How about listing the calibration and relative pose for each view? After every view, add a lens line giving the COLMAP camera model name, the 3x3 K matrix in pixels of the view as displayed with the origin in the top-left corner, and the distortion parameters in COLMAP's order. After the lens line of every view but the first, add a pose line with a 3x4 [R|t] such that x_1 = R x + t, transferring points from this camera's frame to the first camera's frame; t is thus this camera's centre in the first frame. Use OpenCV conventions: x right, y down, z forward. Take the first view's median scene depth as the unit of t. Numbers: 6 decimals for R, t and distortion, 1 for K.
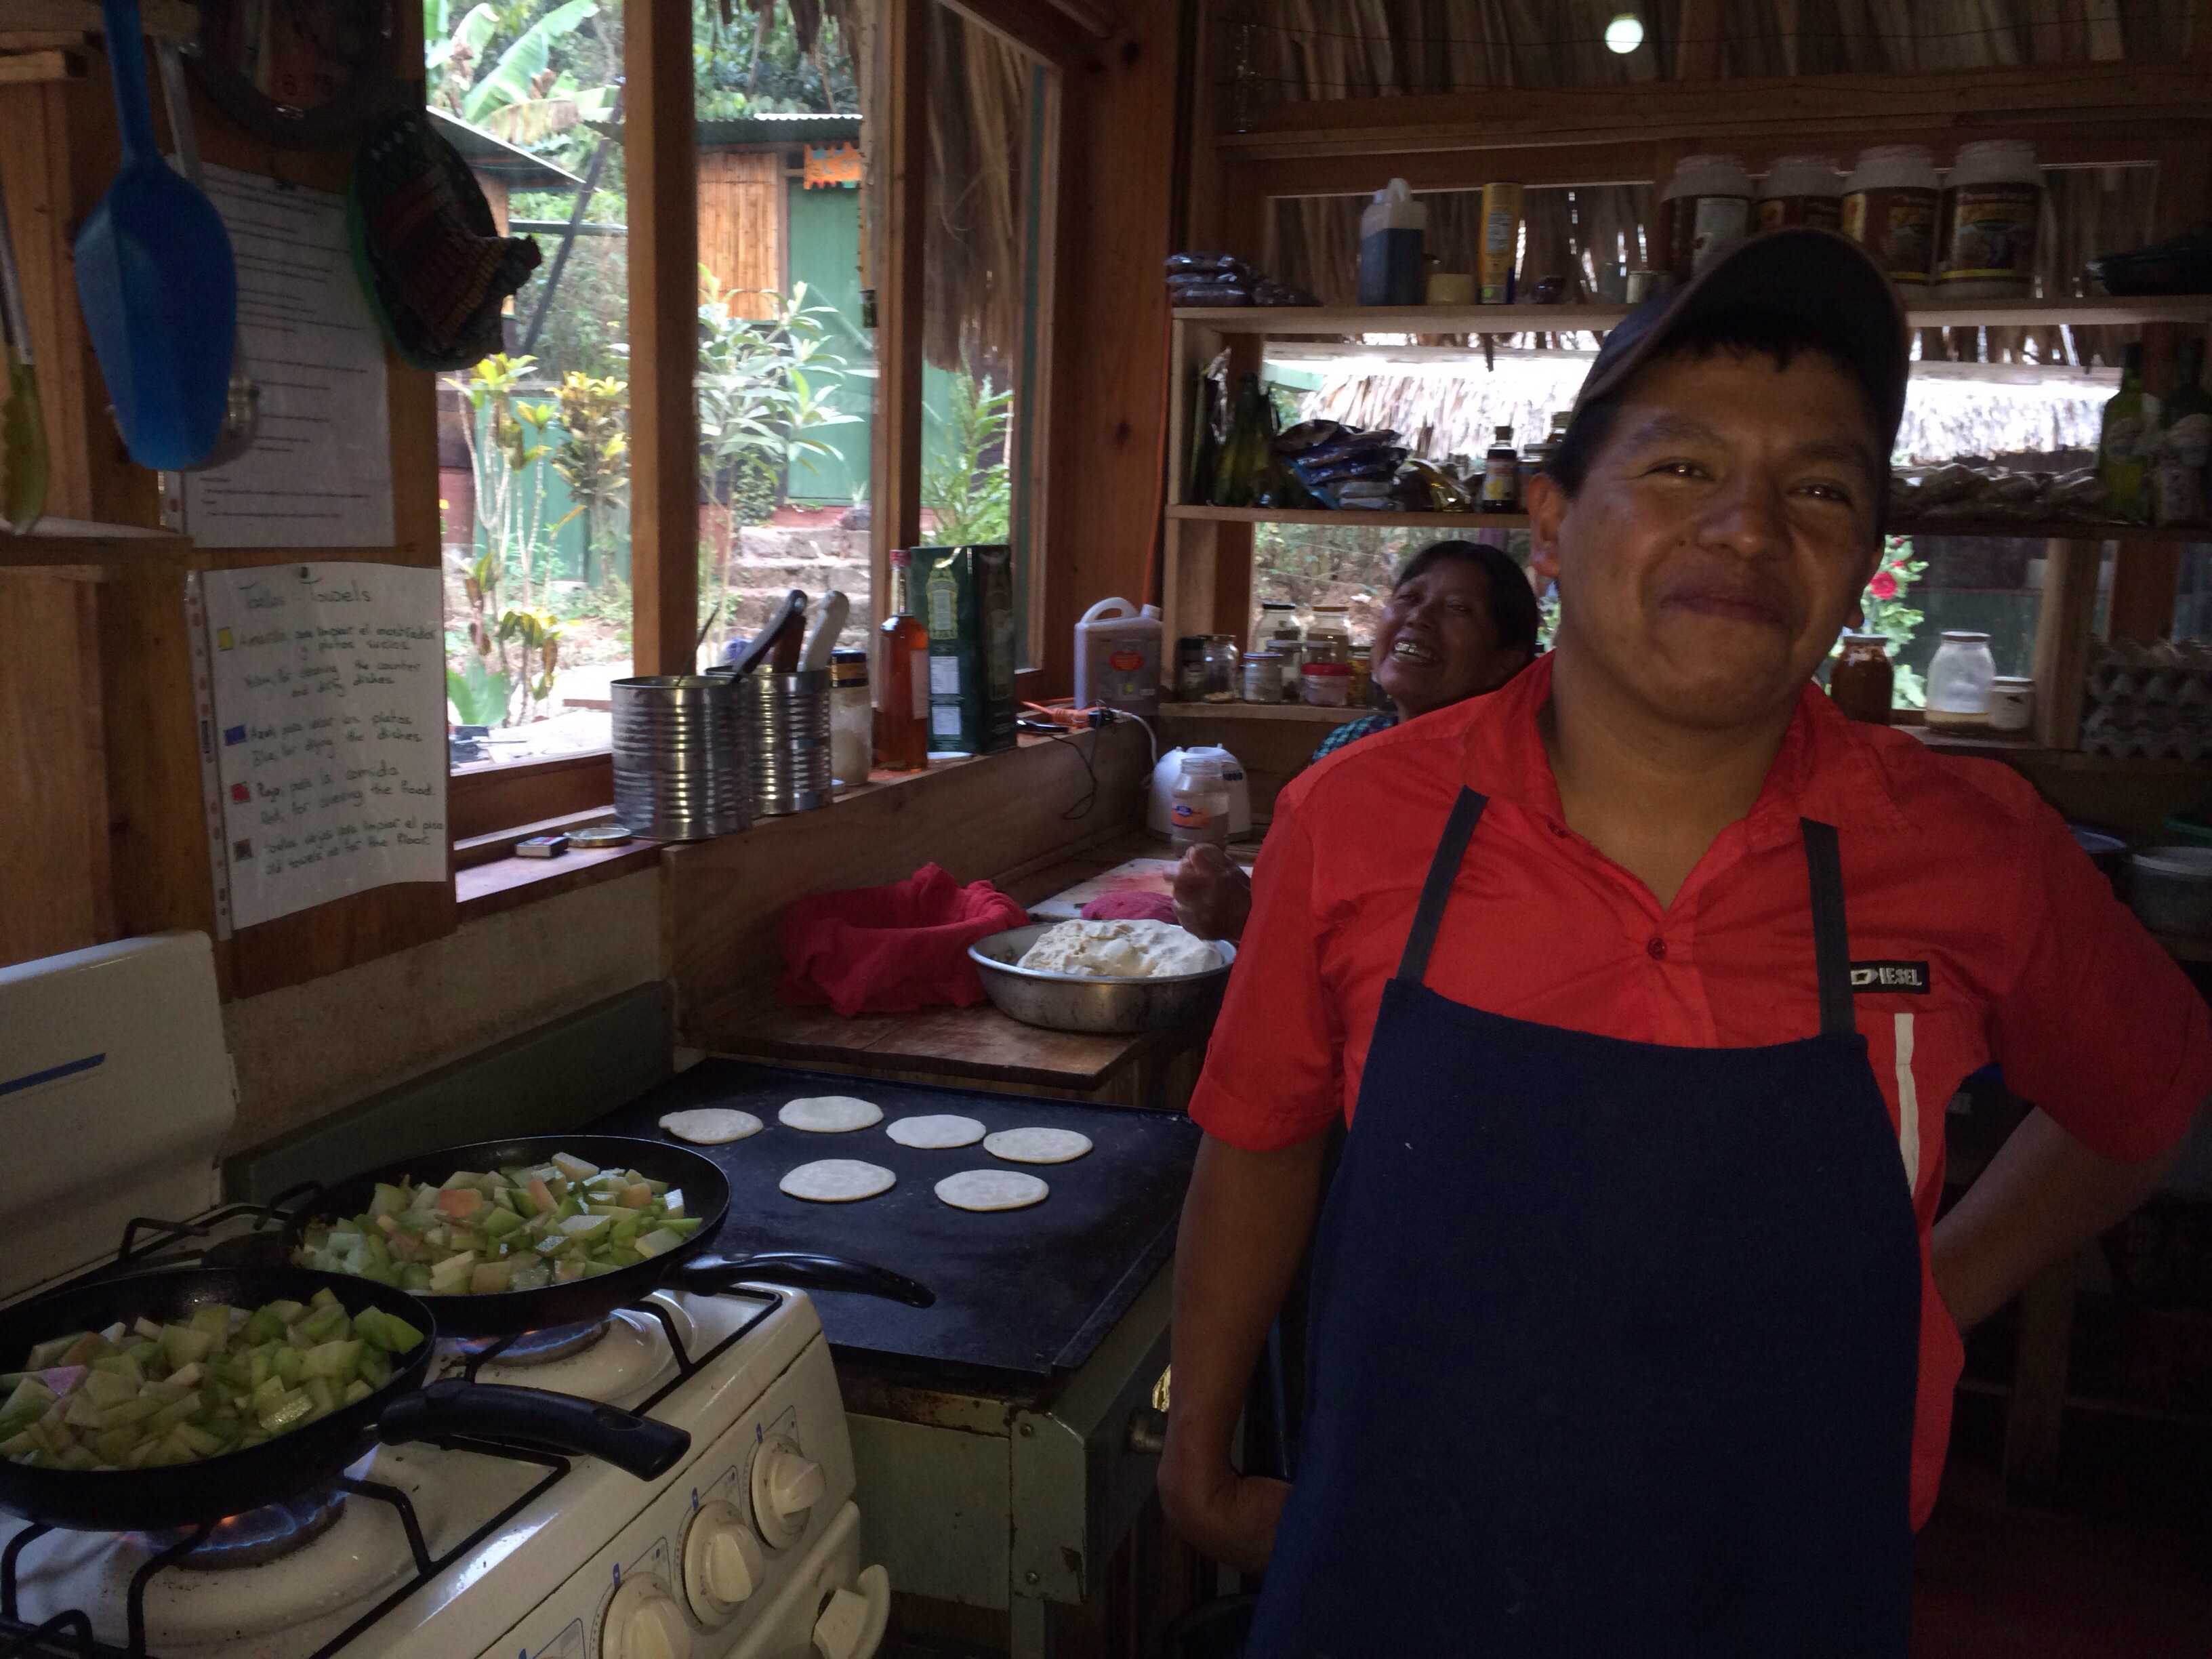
lens RADIAL K [[2098.3, 0, 1103.3], [0, 2098.3, 862.8], [0, 0, 1]] dist [0.086462, -0.099942]
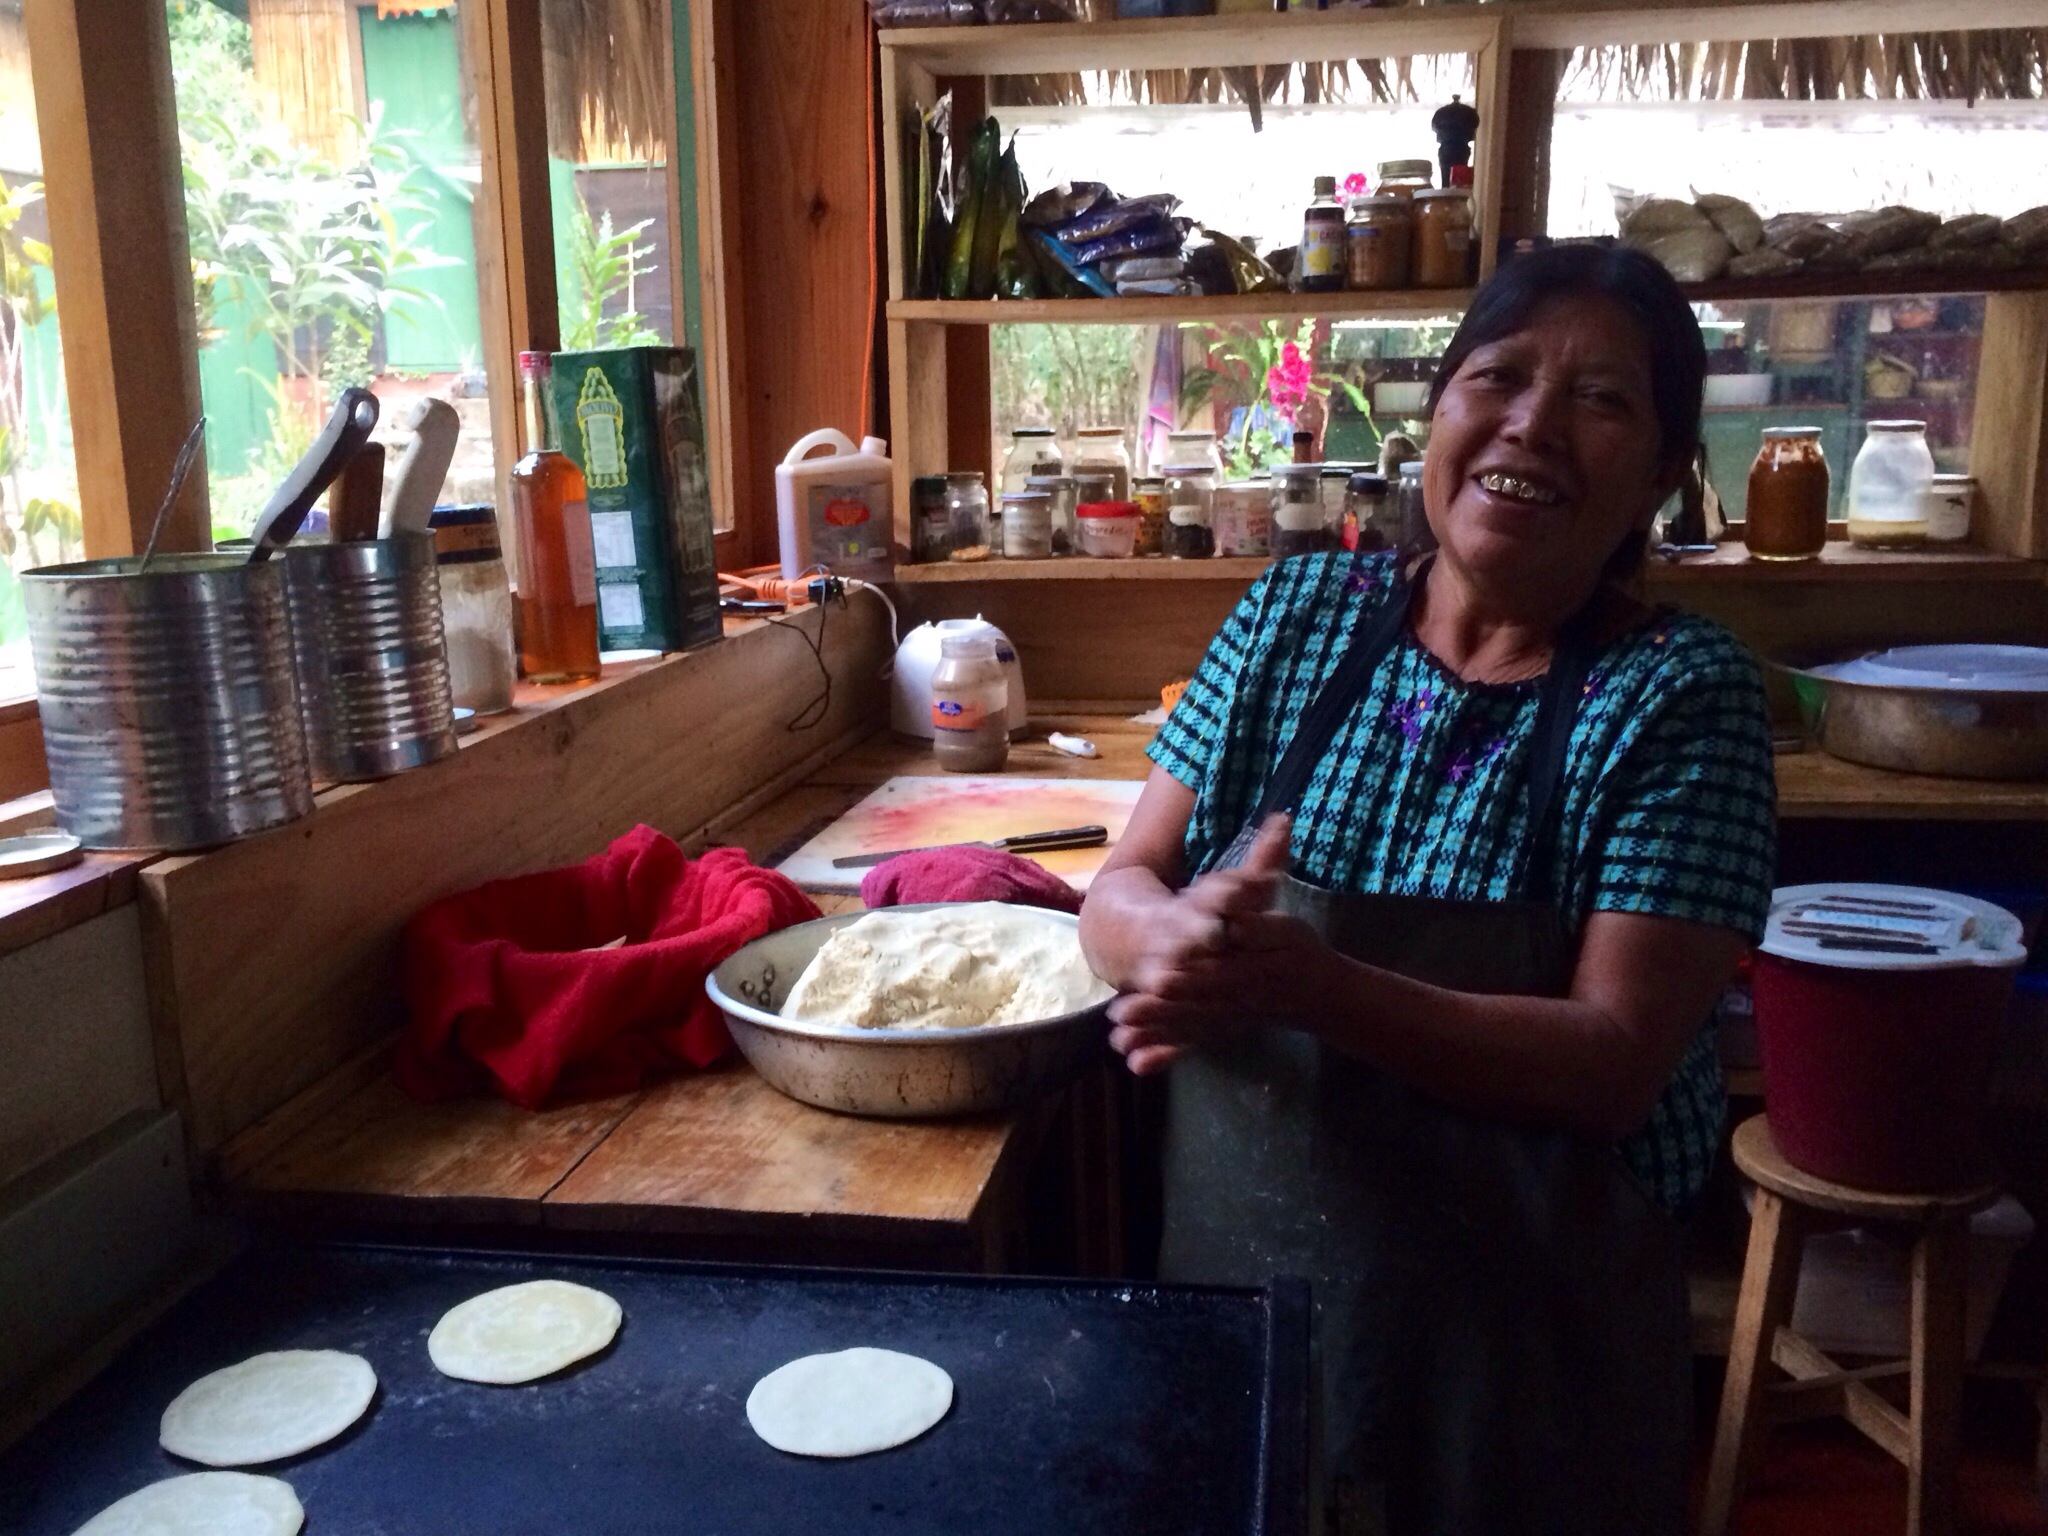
lens RADIAL K [[1942.8, 0, 1021.5], [0, 1942.8, 798.8], [0, 0, 1]] dist [0.086462, -0.099942]
pose [[0.987282, -0.072192, 0.141644, -0.035249], [0.066177, 0.996713, 0.046729, -0.022447], [-0.144552, -0.036761, 0.988814, 0.301381]]
